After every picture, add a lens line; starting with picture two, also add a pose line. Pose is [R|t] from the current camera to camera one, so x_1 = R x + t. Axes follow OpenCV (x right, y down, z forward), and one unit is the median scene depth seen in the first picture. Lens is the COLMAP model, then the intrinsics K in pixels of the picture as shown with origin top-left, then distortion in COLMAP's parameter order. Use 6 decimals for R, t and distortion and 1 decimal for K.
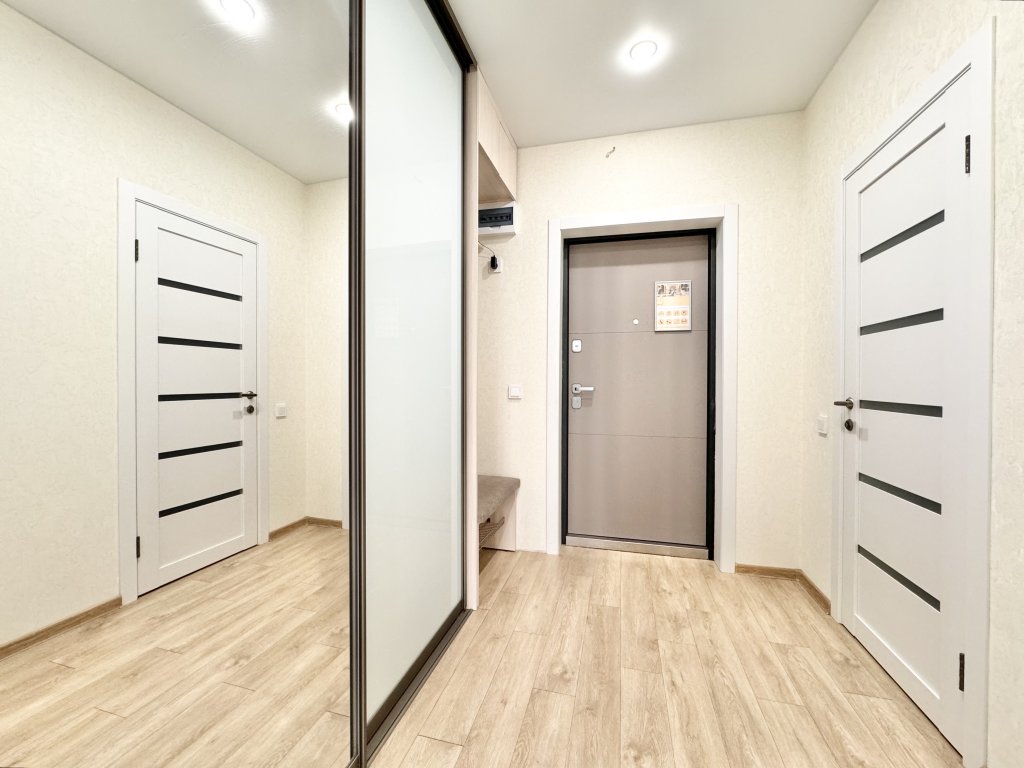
lens RADIAL K [[409.5, 0, 510.2], [0, 409.5, 383.6], [0, 0, 1]] dist [-0.003025, 0.000129]
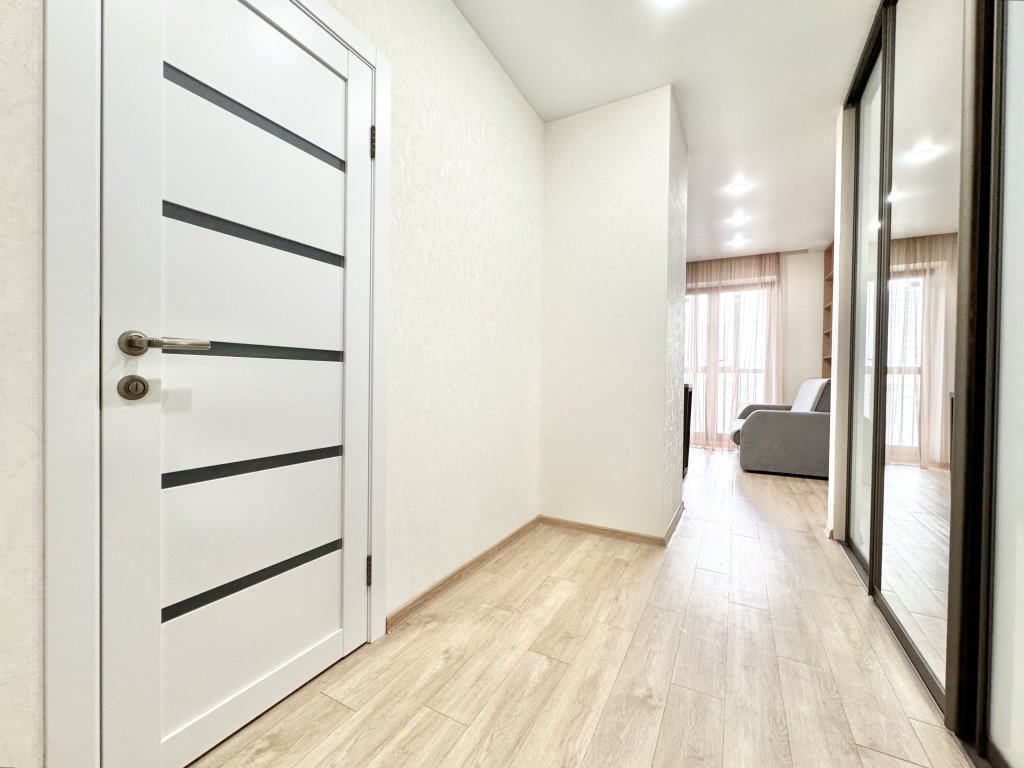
lens RADIAL K [[409.5, 0, 510.2], [0, 409.5, 383.6], [0, 0, 1]] dist [-0.003025, 0.000129]
pose [[-0.971420, -0.023079, 0.236241, 0.370714], [-0.018788, 0.999615, 0.020399, 0.101238], [-0.236621, 0.015378, -0.971480, 1.802591]]
